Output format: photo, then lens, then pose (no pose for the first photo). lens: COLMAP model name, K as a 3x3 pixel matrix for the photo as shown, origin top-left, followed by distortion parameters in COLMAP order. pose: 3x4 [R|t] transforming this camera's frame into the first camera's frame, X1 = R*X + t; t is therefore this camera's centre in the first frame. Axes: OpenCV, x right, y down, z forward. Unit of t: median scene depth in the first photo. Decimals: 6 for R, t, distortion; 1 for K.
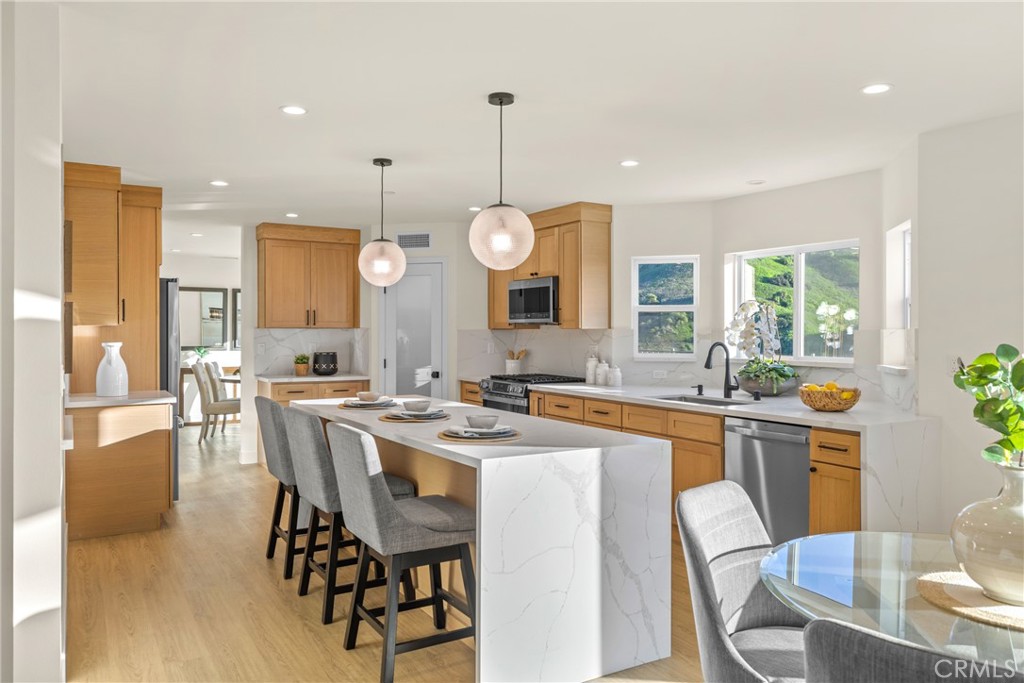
lens RADIAL K [[736.3, 0, 517.3], [0, 736.3, 326.0], [0, 0, 1]] dist [0.020707, 0.001240]
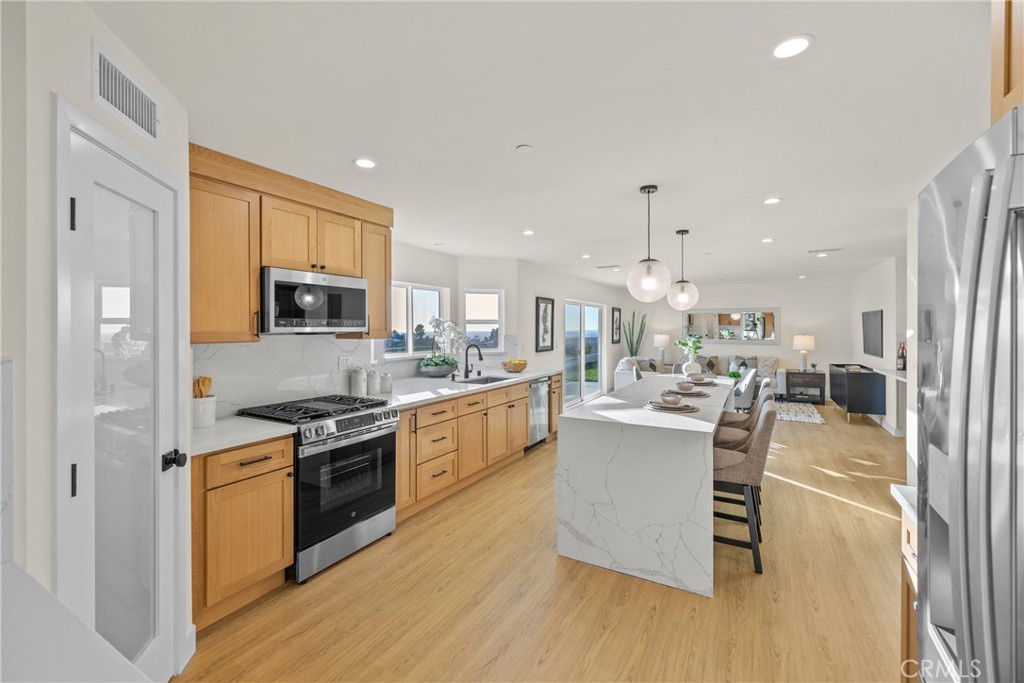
lens RADIAL K [[429.0, 0, 510.5], [0, 429.0, 329.4], [0, 0, 1]] dist [-0.000071, 0.000506]
pose [[-0.475747, -0.002665, 0.879578, -0.528279], [-0.005031, 0.999987, 0.000308, -0.010392], [-0.879568, -0.004278, -0.475754, 1.211894]]
